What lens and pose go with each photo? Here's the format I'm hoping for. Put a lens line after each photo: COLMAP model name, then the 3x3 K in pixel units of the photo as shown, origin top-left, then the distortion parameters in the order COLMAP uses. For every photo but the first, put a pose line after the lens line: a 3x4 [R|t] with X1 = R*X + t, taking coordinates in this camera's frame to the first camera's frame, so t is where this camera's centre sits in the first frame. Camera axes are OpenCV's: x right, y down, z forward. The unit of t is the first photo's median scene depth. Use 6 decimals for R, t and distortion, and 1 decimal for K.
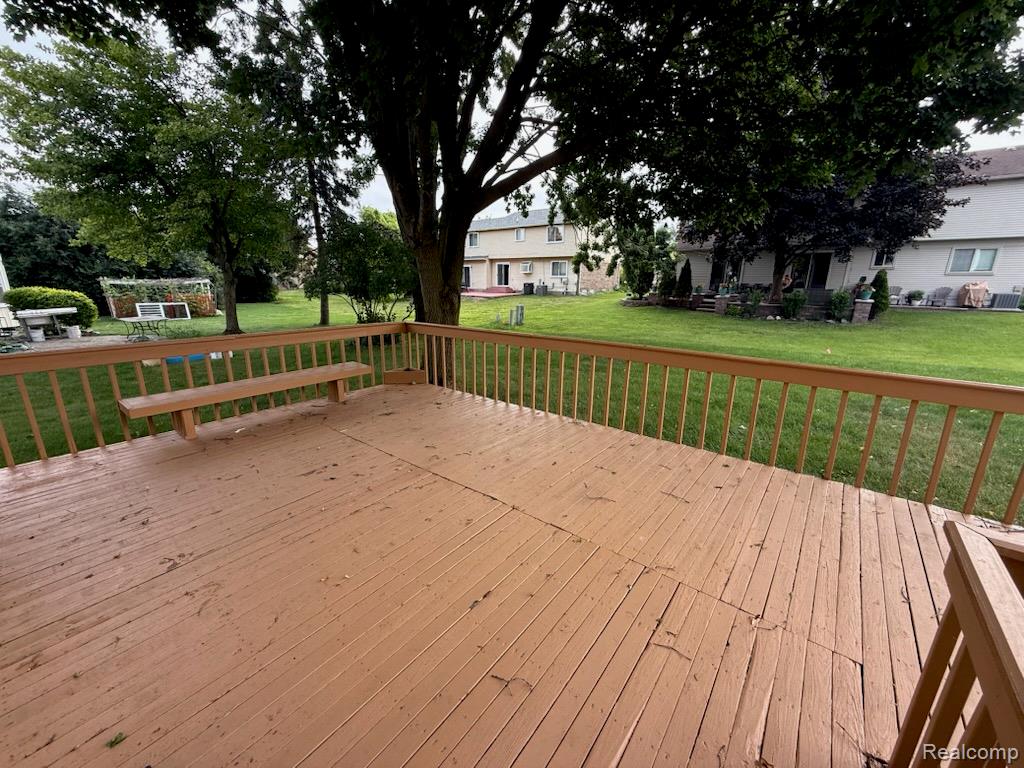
lens RADIAL K [[411.0, 0, 507.6], [0, 411.0, 384.5], [0, 0, 1]] dist [0.000355, -0.000340]
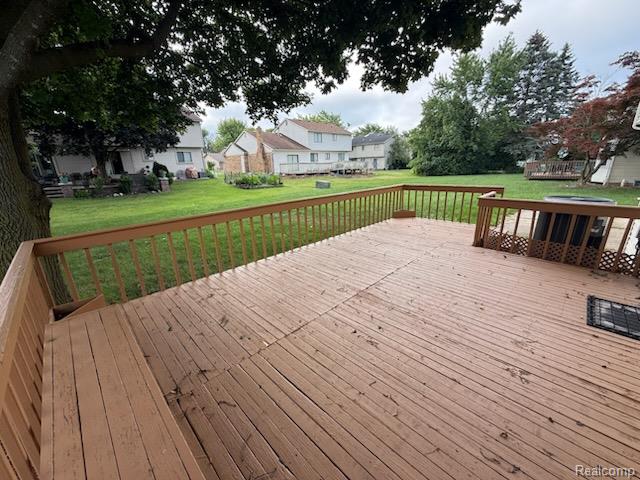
lens RADIAL K [[256.9, 0, 317.3], [0, 256.9, 240.3], [0, 0, 1]] dist [0.000355, -0.000340]
pose [[0.114343, -0.300939, 0.946763, -0.713925], [0.281164, 0.923852, 0.259700, -0.172645], [-0.952823, 0.236501, 0.190249, 0.632512]]
